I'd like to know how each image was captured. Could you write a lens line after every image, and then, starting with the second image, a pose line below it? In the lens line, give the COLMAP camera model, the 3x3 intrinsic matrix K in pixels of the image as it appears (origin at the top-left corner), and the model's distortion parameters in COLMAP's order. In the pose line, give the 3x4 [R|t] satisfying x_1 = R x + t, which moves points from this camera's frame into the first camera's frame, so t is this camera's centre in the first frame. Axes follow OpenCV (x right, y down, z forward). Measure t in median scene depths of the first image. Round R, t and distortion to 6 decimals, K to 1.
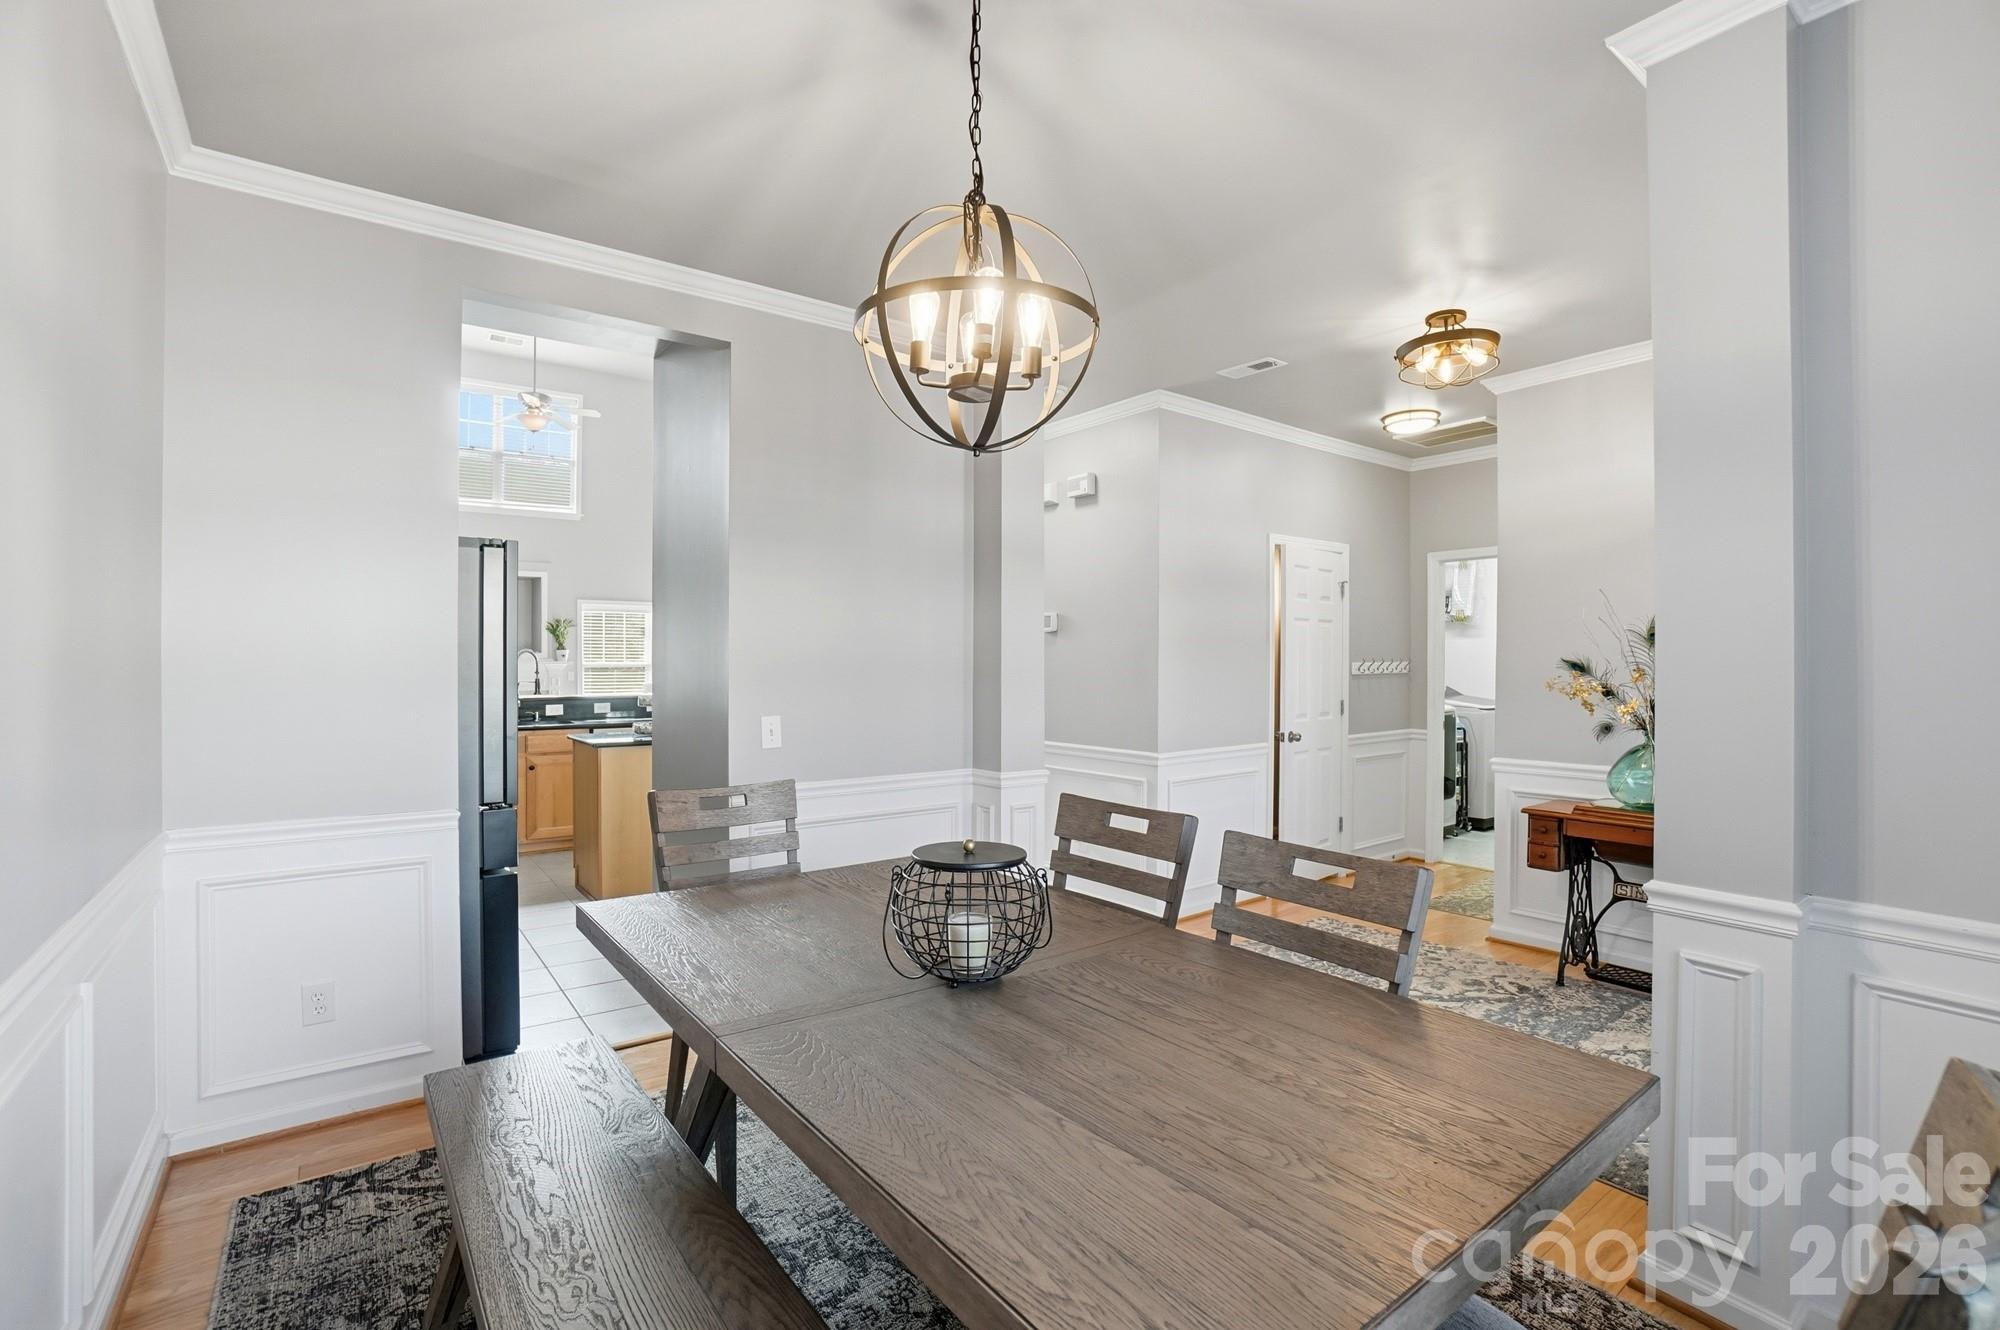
lens RADIAL K [[873.2, 0, 1000.0], [0, 873.2, 665.0], [0, 0, 1]] dist [-0.062891, 0.020029]
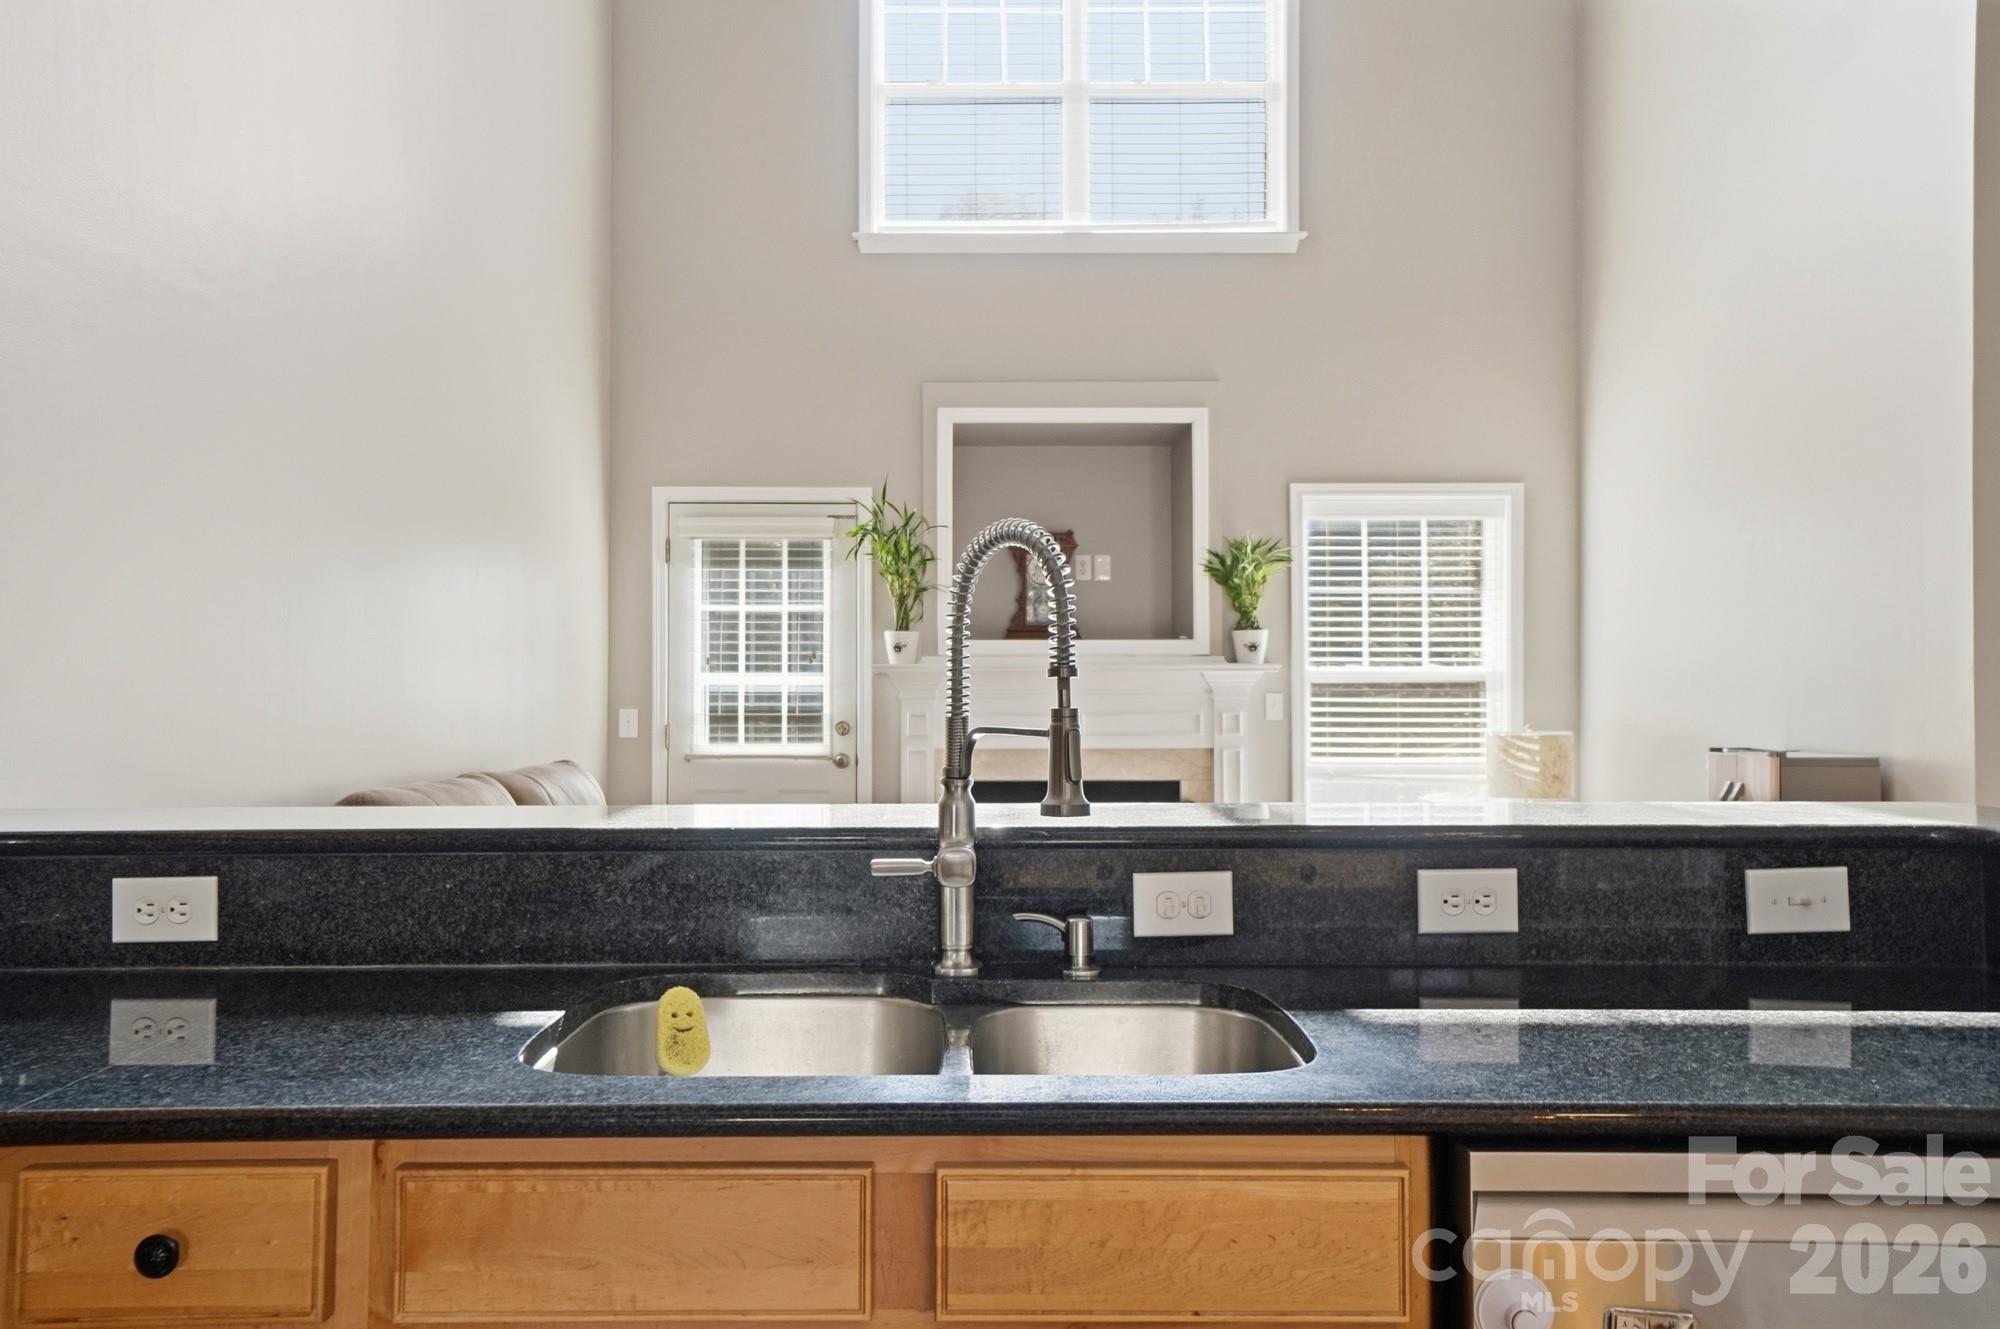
lens RADIAL K [[1487.8, 0, 1000.0], [0, 1487.8, 664.5], [0, 0, 1]] dist [0.037239, 0.000779]
pose [[0.800192, -0.009883, -0.599662, -0.234740], [-0.002046, 0.999813, -0.019208, 0.007675], [0.599740, 0.016597, 0.800023, 0.469882]]
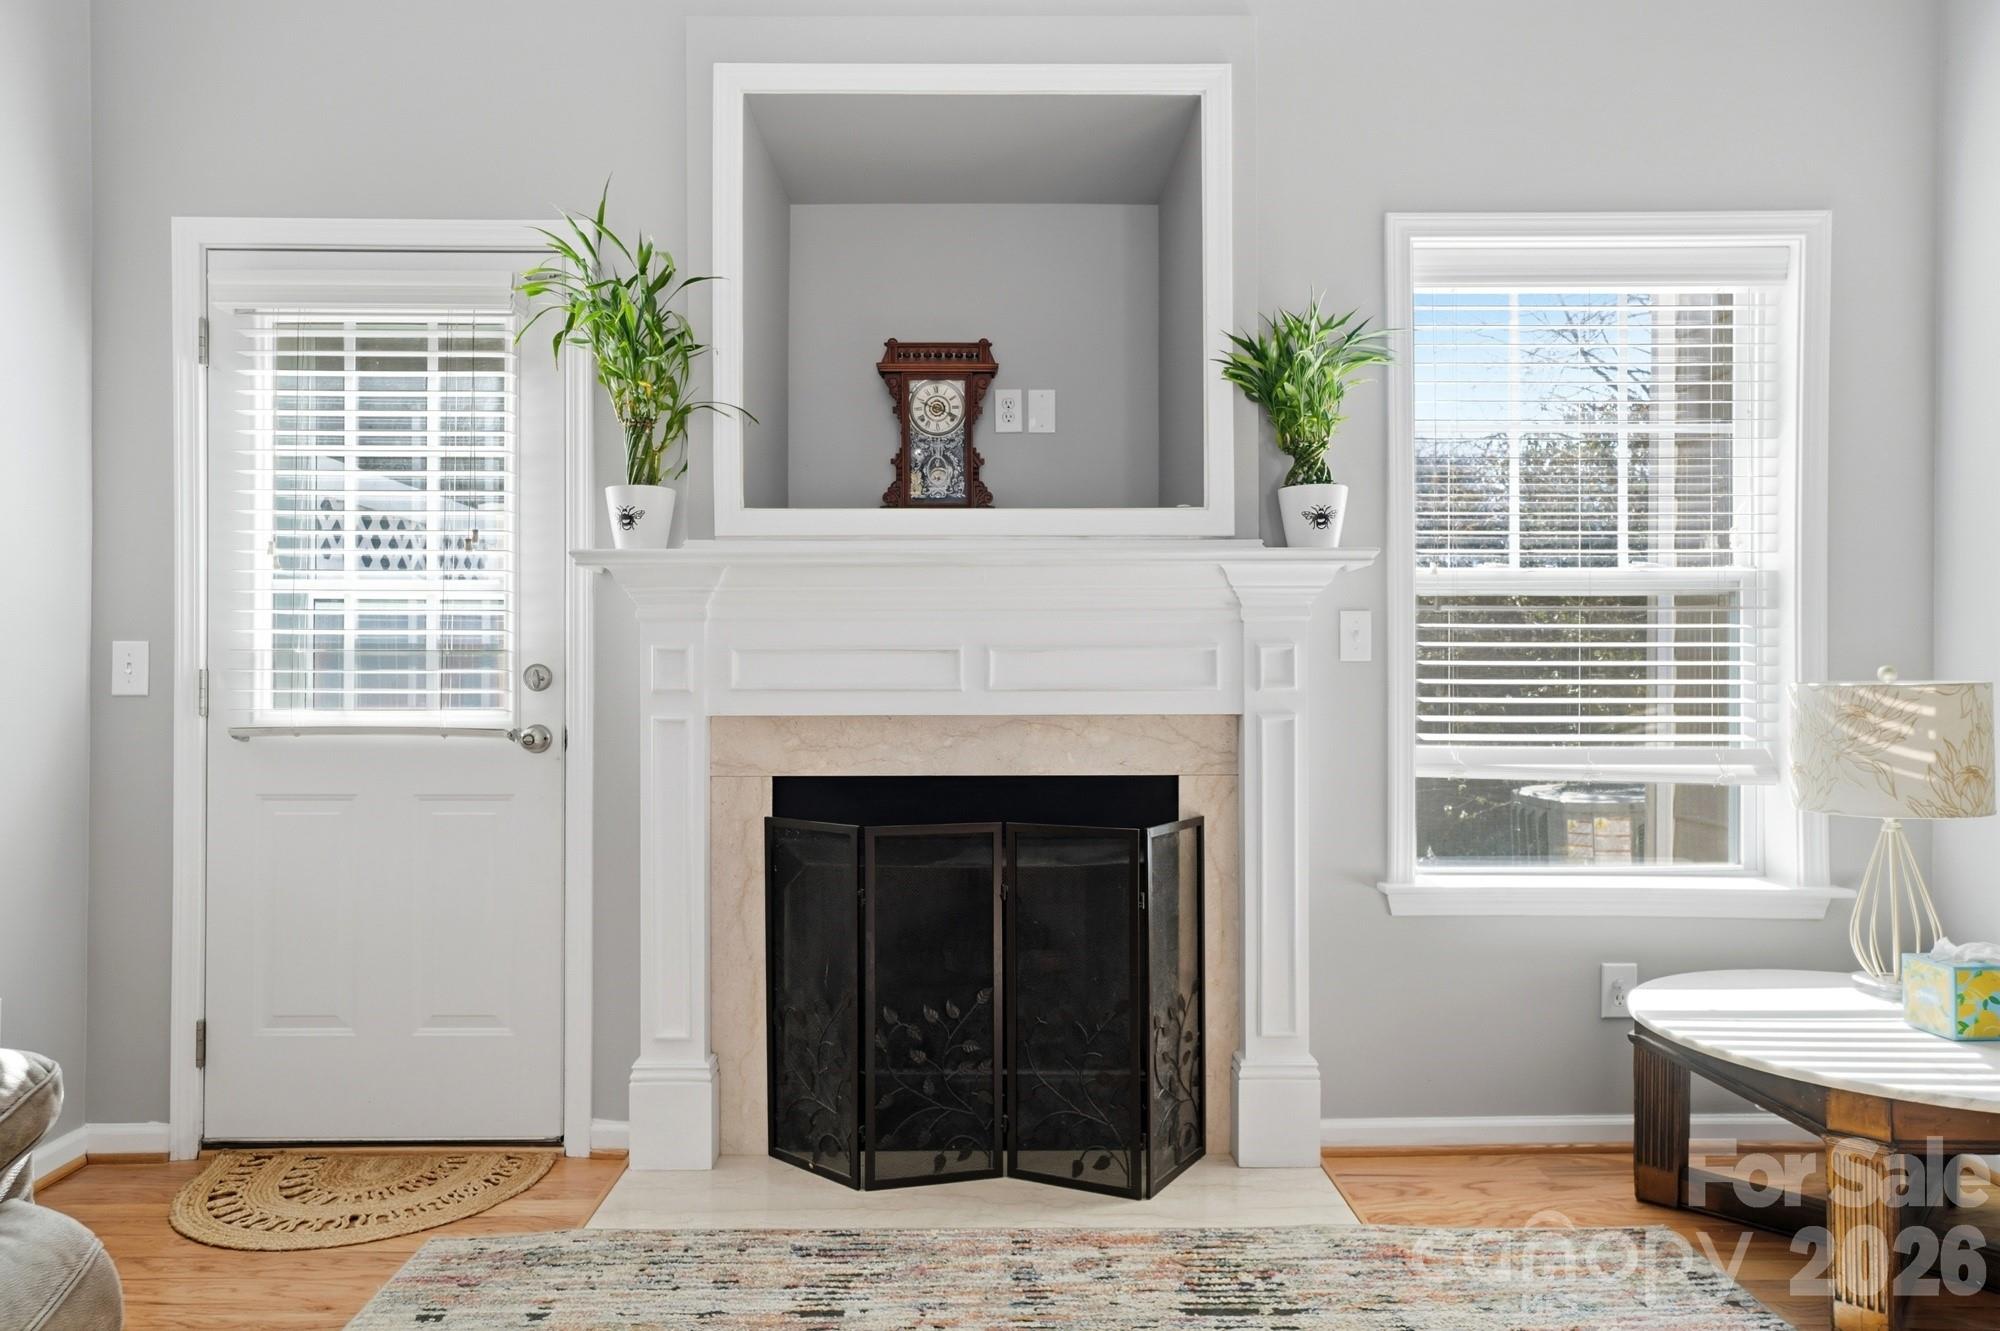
lens RADIAL K [[1292.3, 0, 1000.0], [0, 1292.3, 665.5], [0, 0, 1]] dist [0.001135, 0.015211]
pose [[0.801114, -0.004072, -0.598498, -0.402602], [-0.001936, 0.999954, -0.009394, 0.021862], [0.598509, 0.008684, 0.801069, 0.751258]]
